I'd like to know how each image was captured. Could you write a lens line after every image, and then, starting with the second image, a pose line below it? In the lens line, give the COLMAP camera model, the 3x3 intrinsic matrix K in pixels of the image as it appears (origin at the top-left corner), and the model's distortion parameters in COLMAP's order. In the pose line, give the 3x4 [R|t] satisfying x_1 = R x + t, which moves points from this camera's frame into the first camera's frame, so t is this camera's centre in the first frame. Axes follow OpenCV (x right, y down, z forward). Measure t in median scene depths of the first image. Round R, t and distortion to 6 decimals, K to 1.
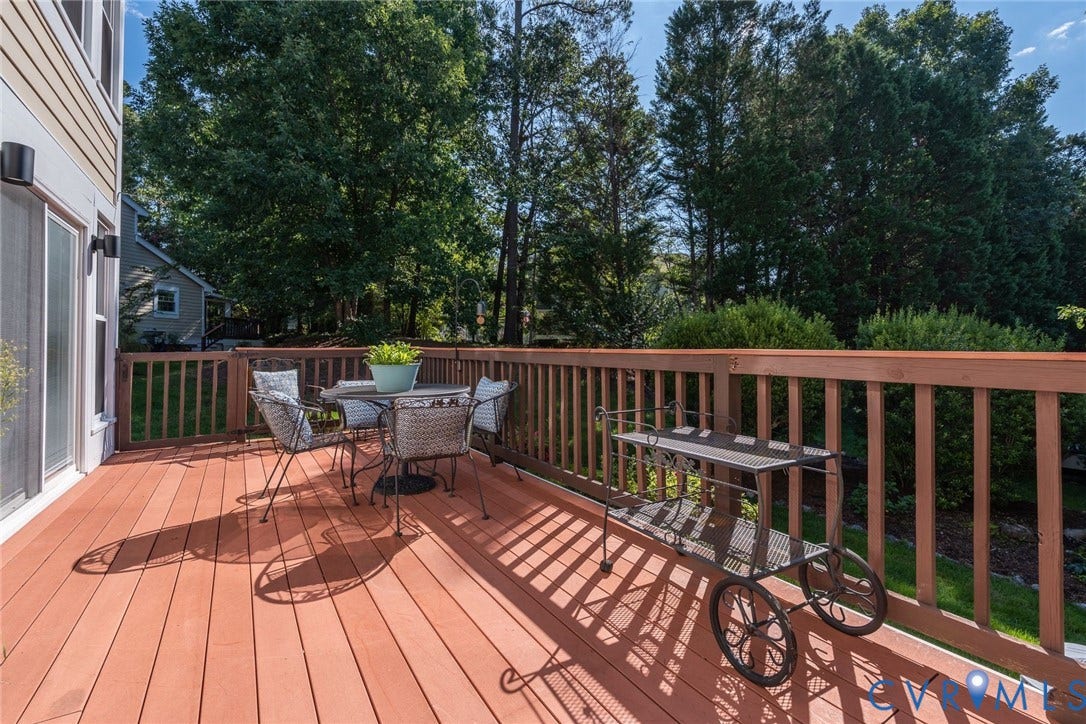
lens RADIAL K [[487.2, 0, 544.0], [0, 487.2, 351.4], [0, 0, 1]] dist [-0.003212, -0.000051]
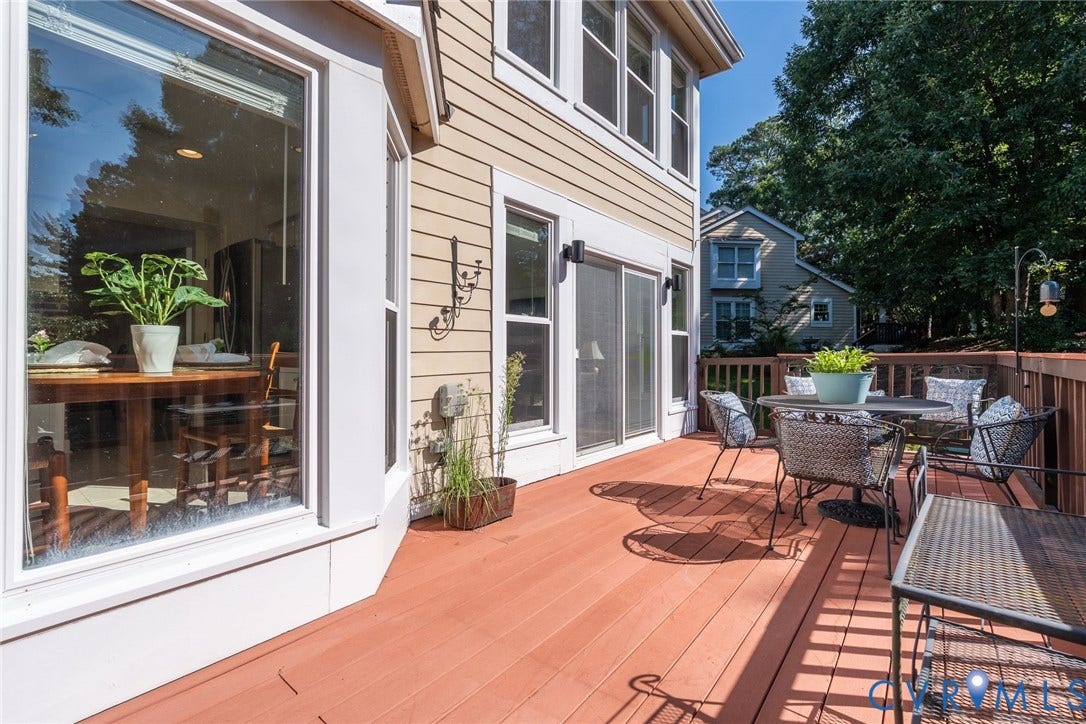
lens RADIAL K [[487.2, 0, 543.4], [0, 487.2, 357.5], [0, 0, 1]] dist [-0.003212, -0.000051]
pose [[0.303620, 0.002213, -0.952791, 0.480623], [-0.000497, 0.999998, 0.002165, -0.002545], [0.952793, -0.000184, 0.303621, 0.280955]]
